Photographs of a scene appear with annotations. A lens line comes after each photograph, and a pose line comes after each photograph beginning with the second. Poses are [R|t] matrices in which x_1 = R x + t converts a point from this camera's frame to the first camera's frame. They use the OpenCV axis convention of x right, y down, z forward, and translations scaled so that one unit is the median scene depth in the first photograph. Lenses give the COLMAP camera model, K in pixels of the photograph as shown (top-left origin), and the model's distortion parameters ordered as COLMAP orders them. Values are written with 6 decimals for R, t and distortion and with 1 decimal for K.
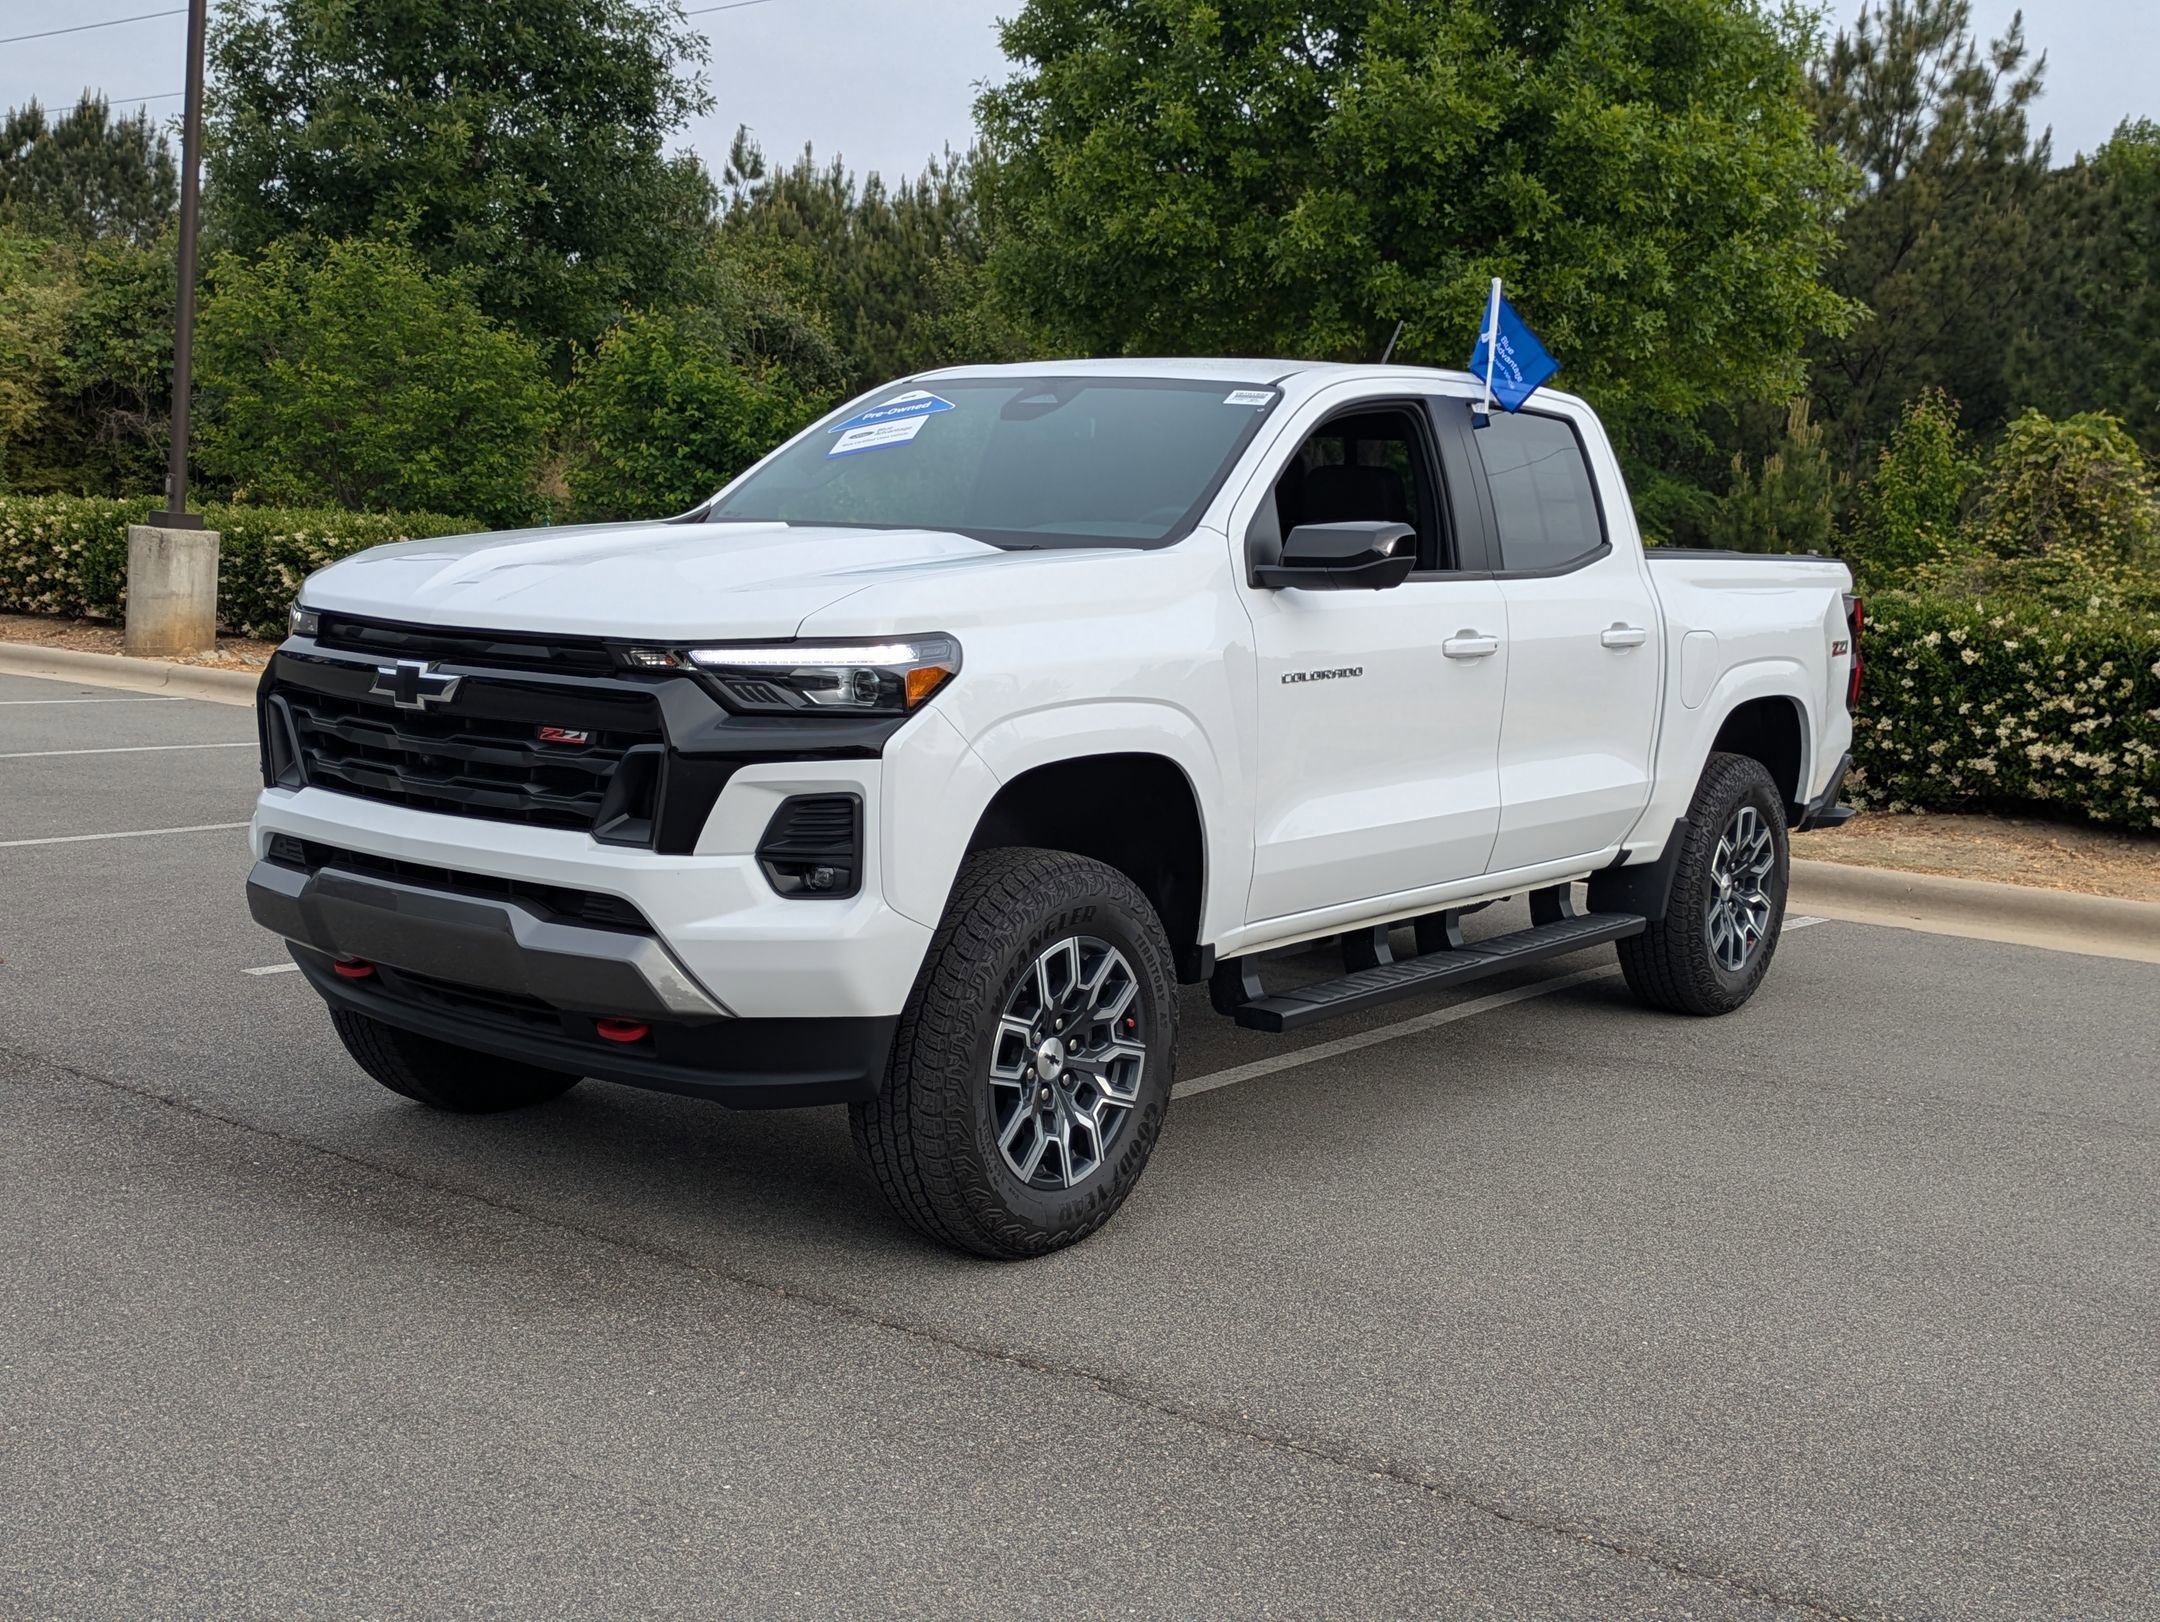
lens RADIAL K [[2467.6, 0, 1101.8], [0, 2467.6, 818.3], [0, 0, 1]] dist [0.040880, 0.000000]
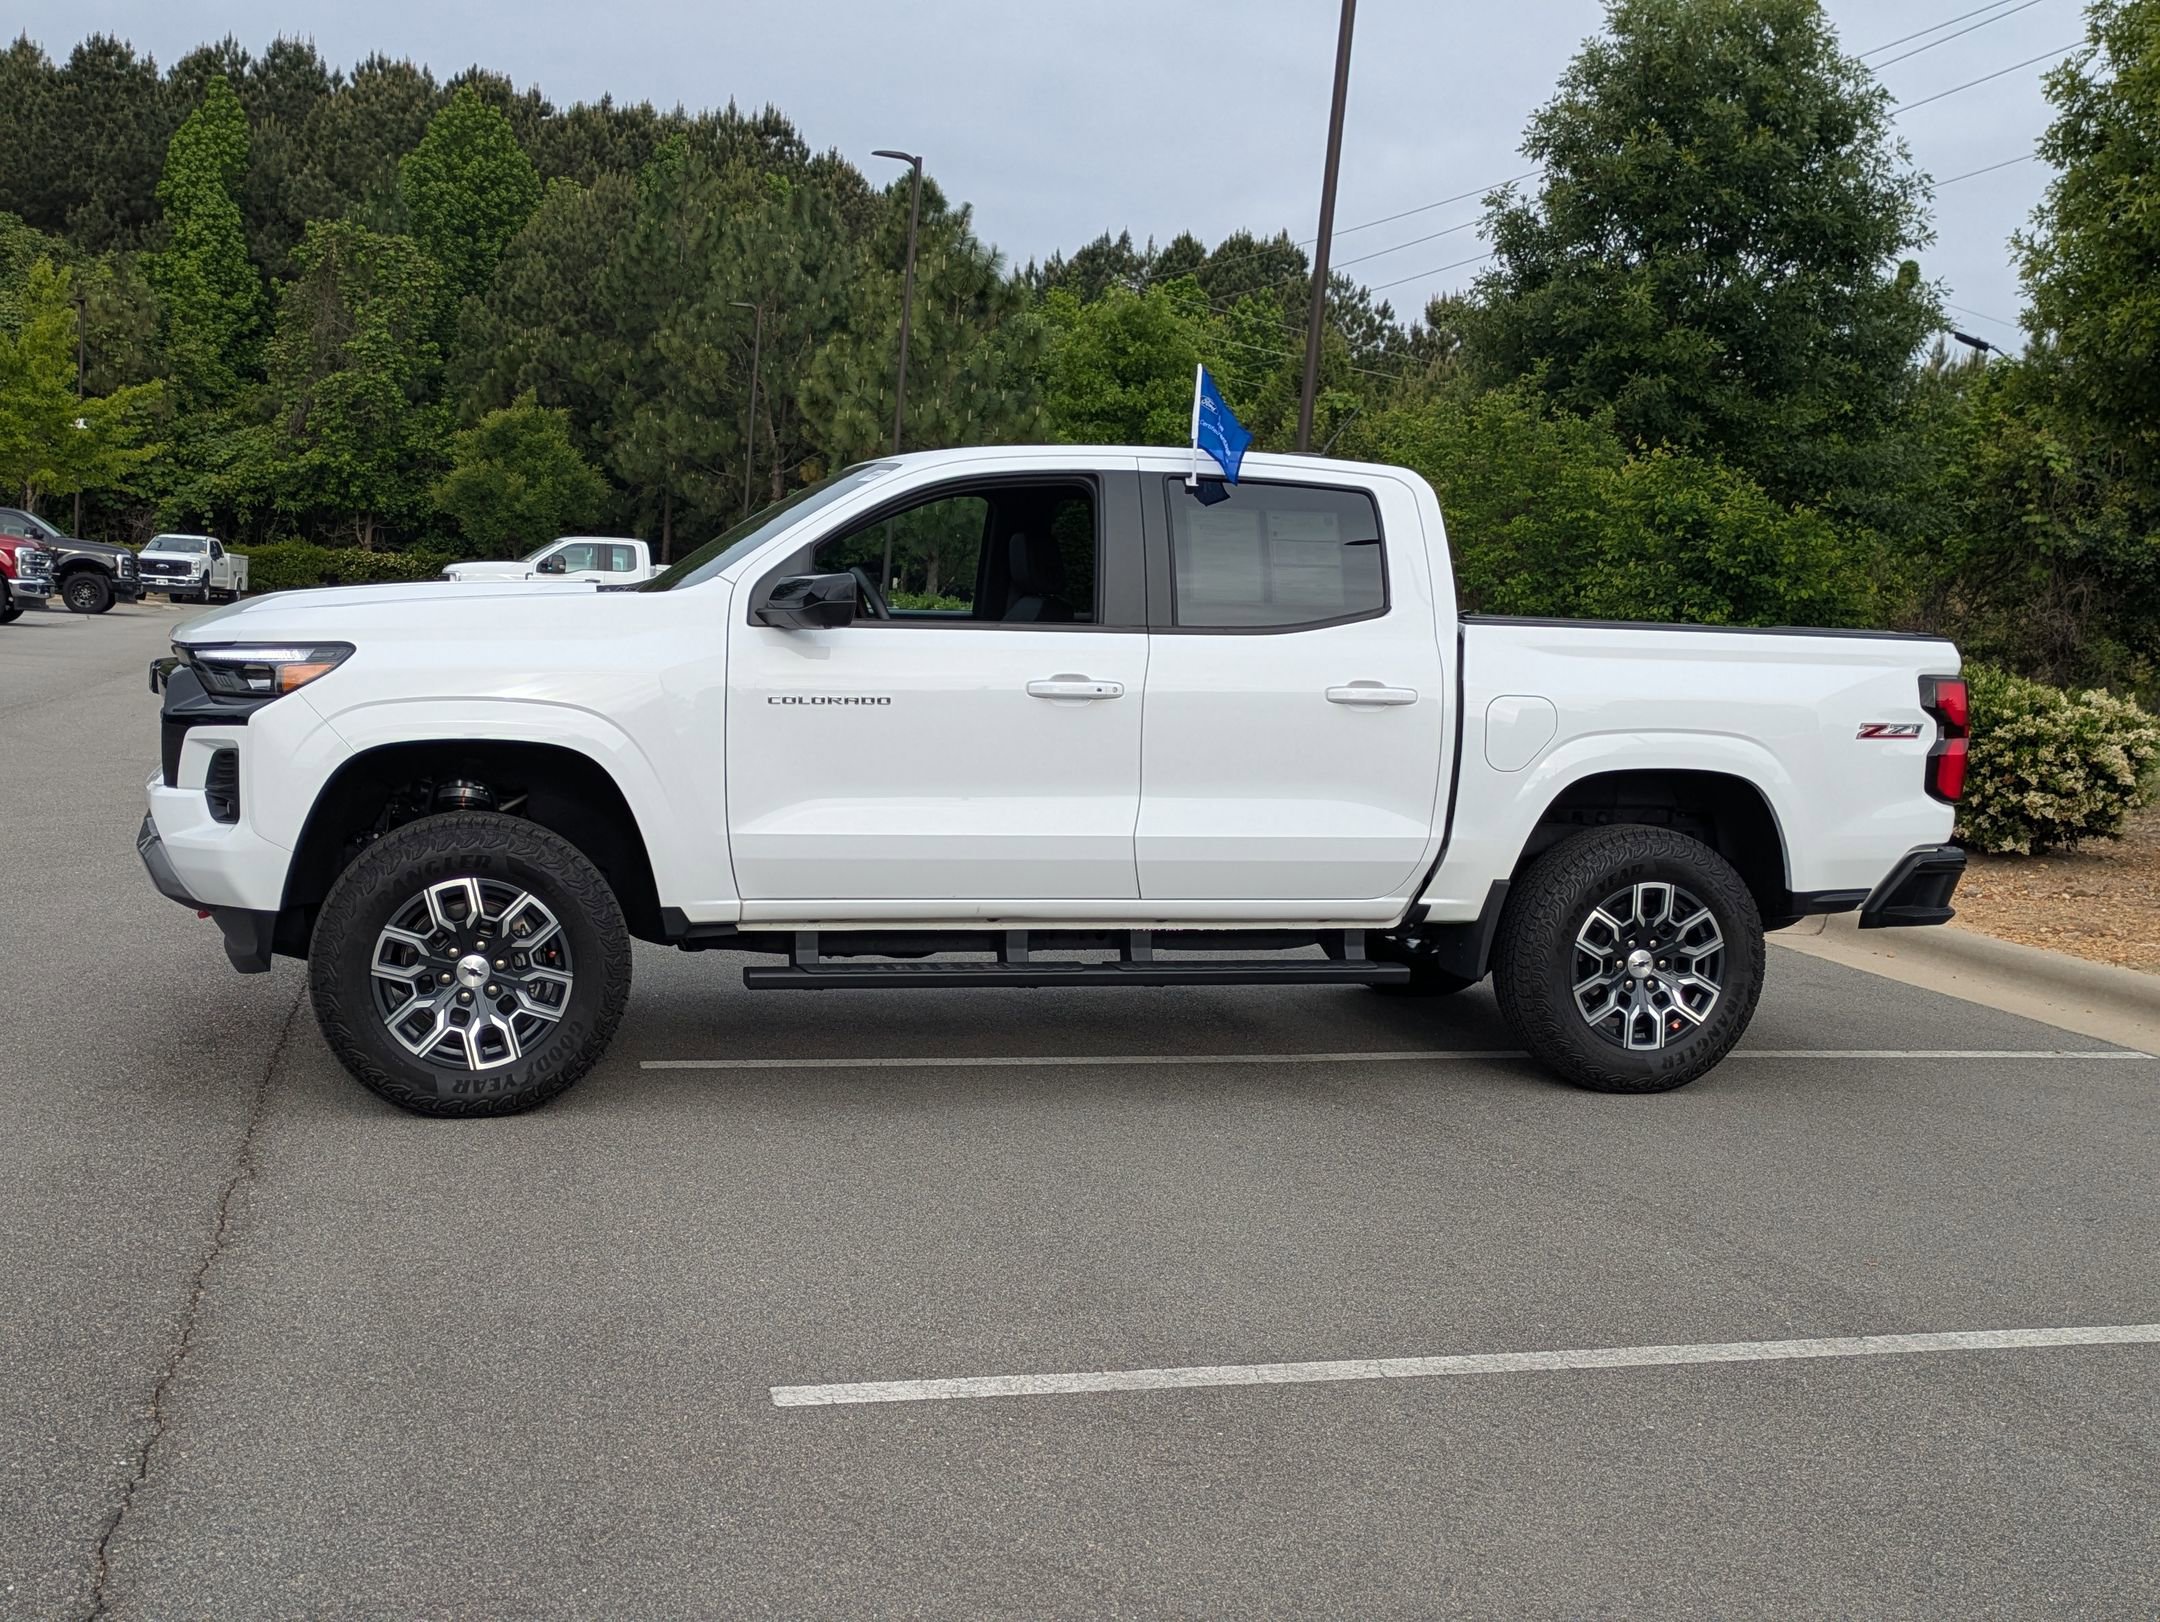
lens RADIAL K [[2344.1, 0, 1087.5], [0, 2344.1, 825.1], [0, 0, 1]] dist [0.035847, 0.000000]
pose [[0.789286, 0.054828, -0.611573, 0.914182], [-0.085544, 0.996111, -0.021100, 0.016304], [0.608038, 0.068970, 0.790906, 0.181432]]
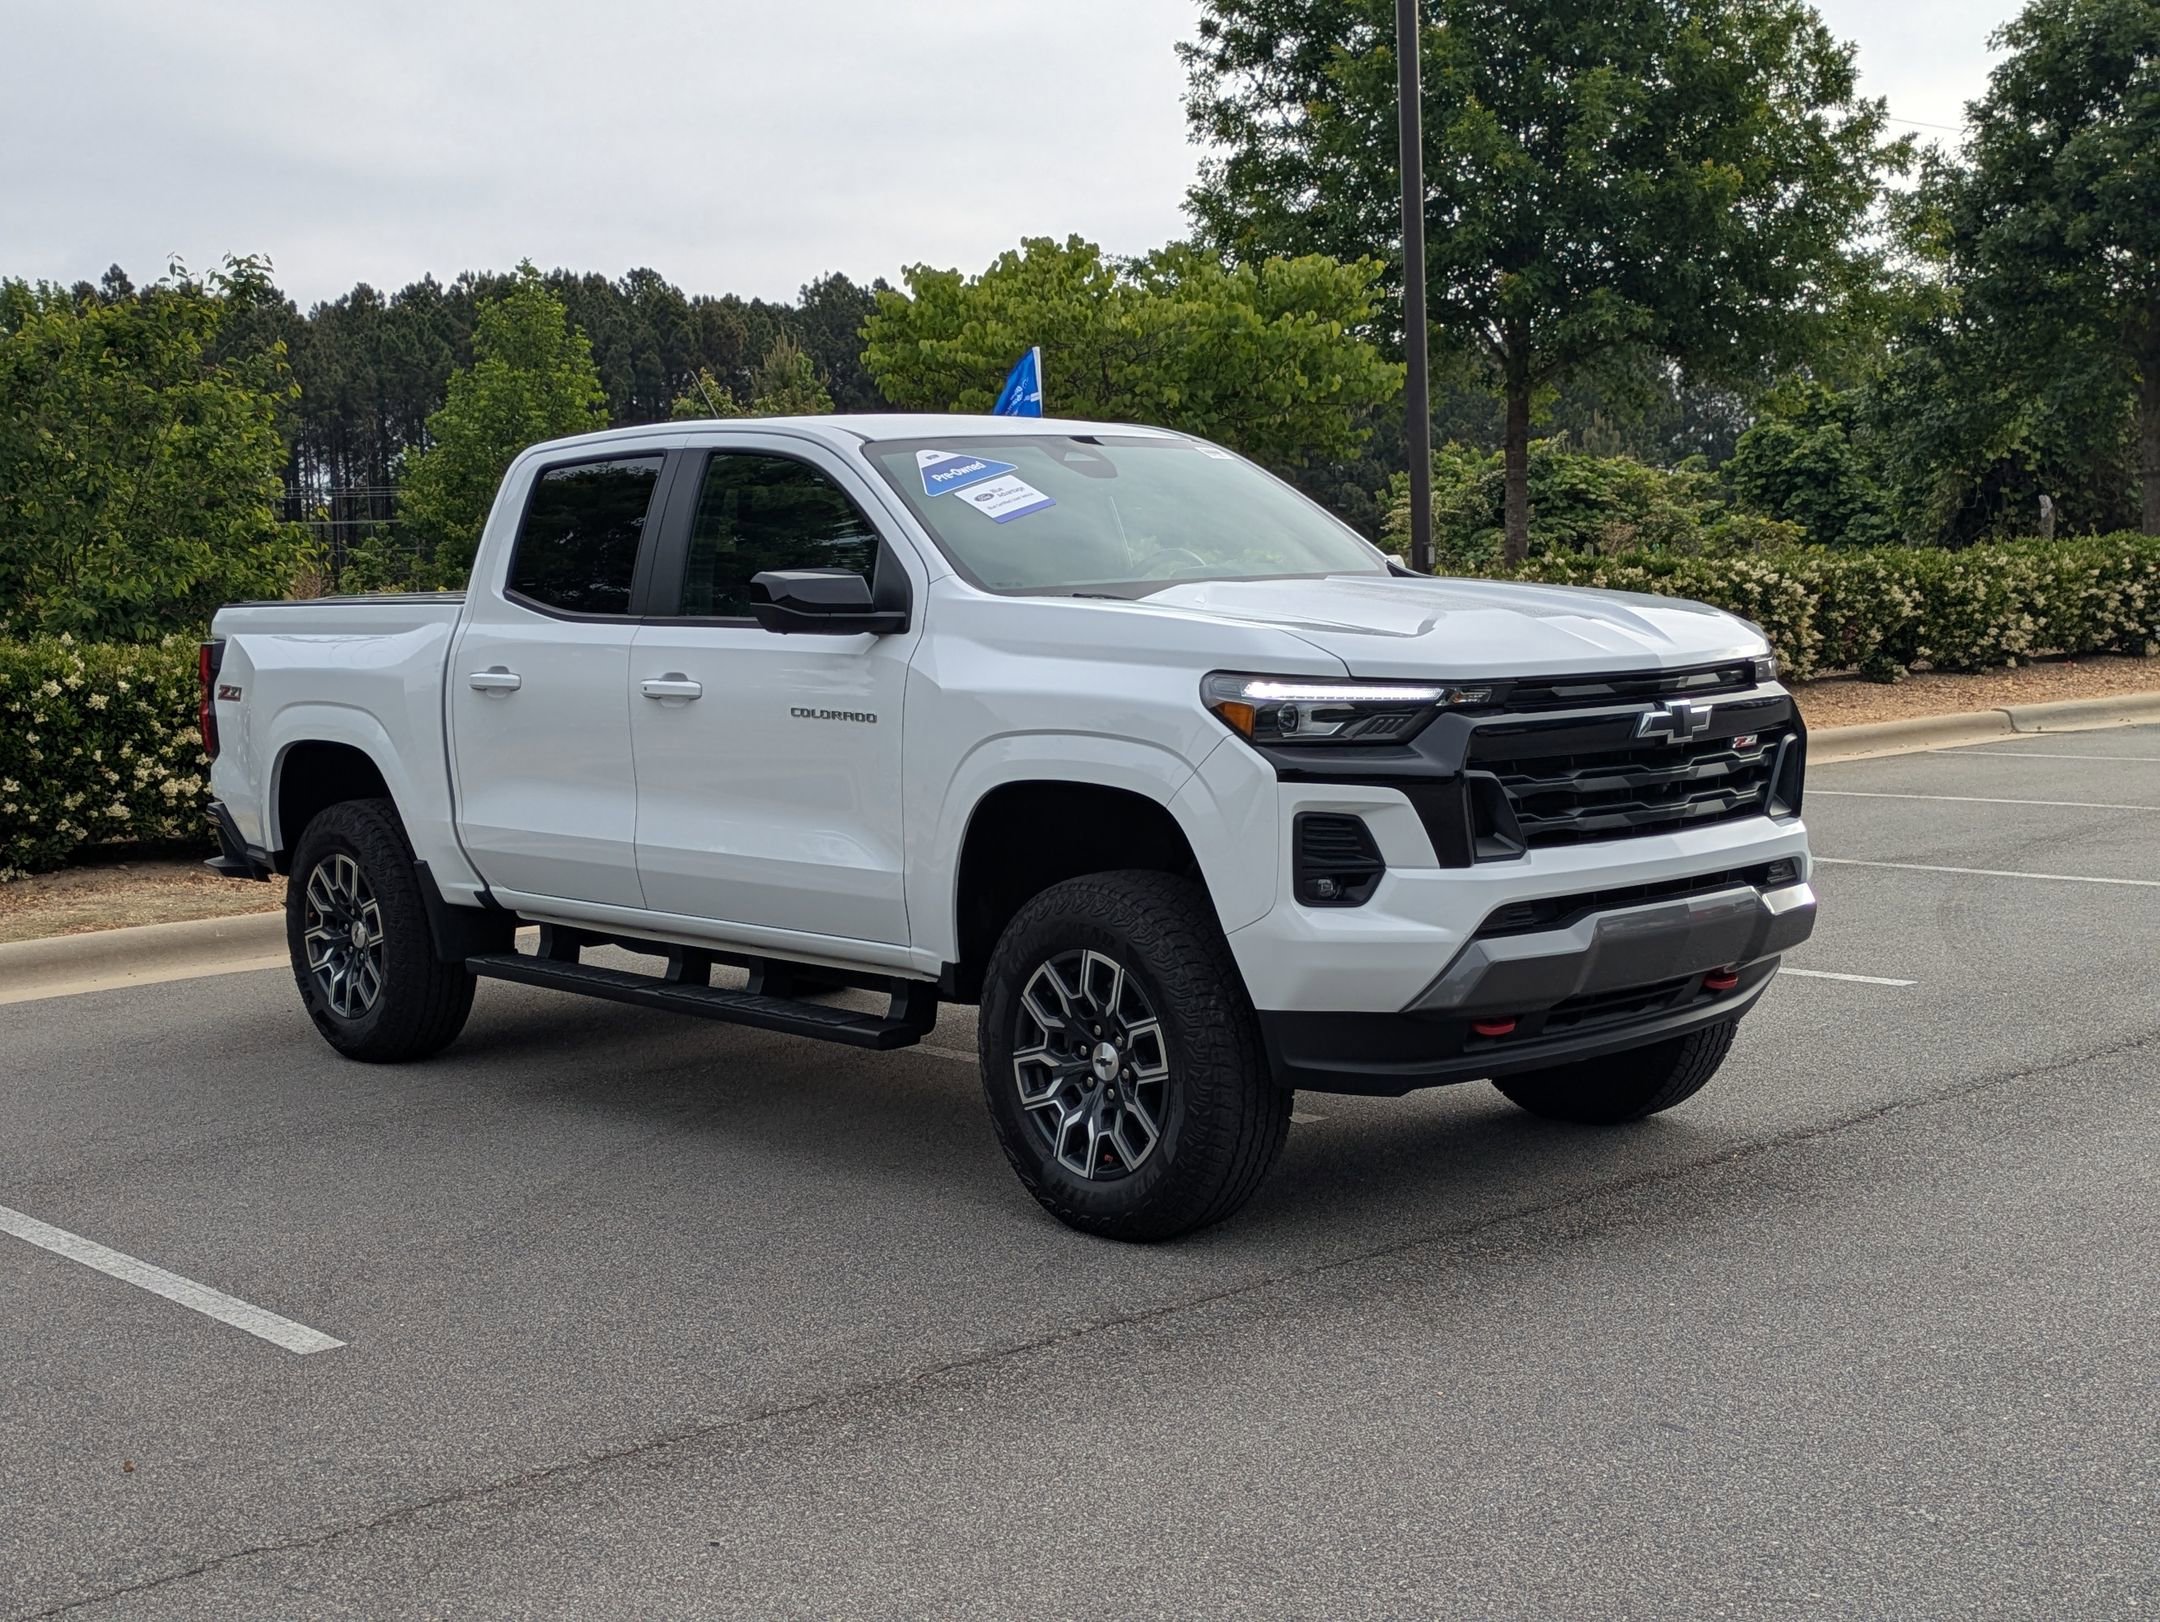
lens RADIAL K [[2858.0, 0, 1081.9], [0, 2858.0, 811.6], [0, 0, 1]] dist [0.018981, 0.000000]
pose [[0.208845, -0.141555, 0.967650, -1.393258], [0.164467, 0.980460, 0.107933, -0.172854], [-0.964020, 0.136605, 0.228045, 0.832677]]
